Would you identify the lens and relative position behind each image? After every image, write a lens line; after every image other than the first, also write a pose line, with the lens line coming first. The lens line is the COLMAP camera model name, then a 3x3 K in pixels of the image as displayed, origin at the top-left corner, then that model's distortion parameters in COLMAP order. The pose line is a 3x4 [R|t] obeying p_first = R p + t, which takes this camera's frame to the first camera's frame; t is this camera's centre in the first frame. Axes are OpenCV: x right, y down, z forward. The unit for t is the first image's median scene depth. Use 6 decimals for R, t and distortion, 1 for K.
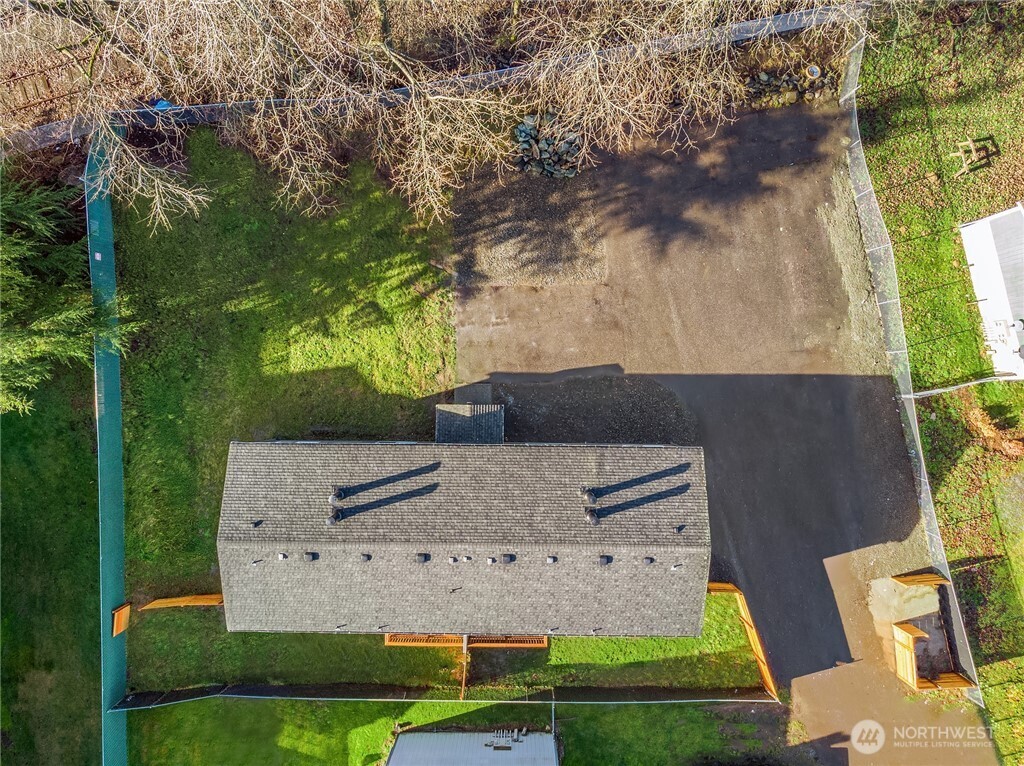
lens RADIAL K [[750.2, 0, 512.0], [0, 750.2, 383.0], [0, 0, 1]] dist [-0.039572, 0.082898]
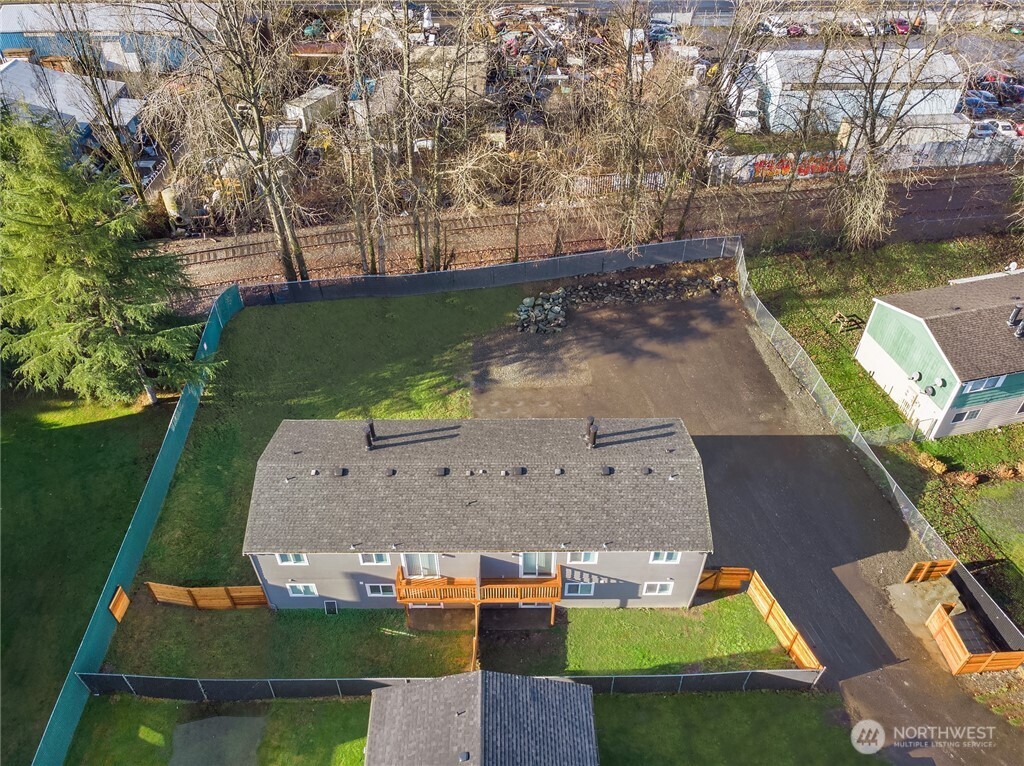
lens RADIAL K [[748.2, 0, 510.5], [0, 748.2, 378.5], [0, 0, 1]] dist [0.008920, 0.002798]
pose [[0.999911, -0.009804, 0.009043, -0.023256], [0.013312, 0.691030, -0.722704, 0.789267], [0.000836, 0.722760, 0.691099, 0.115798]]
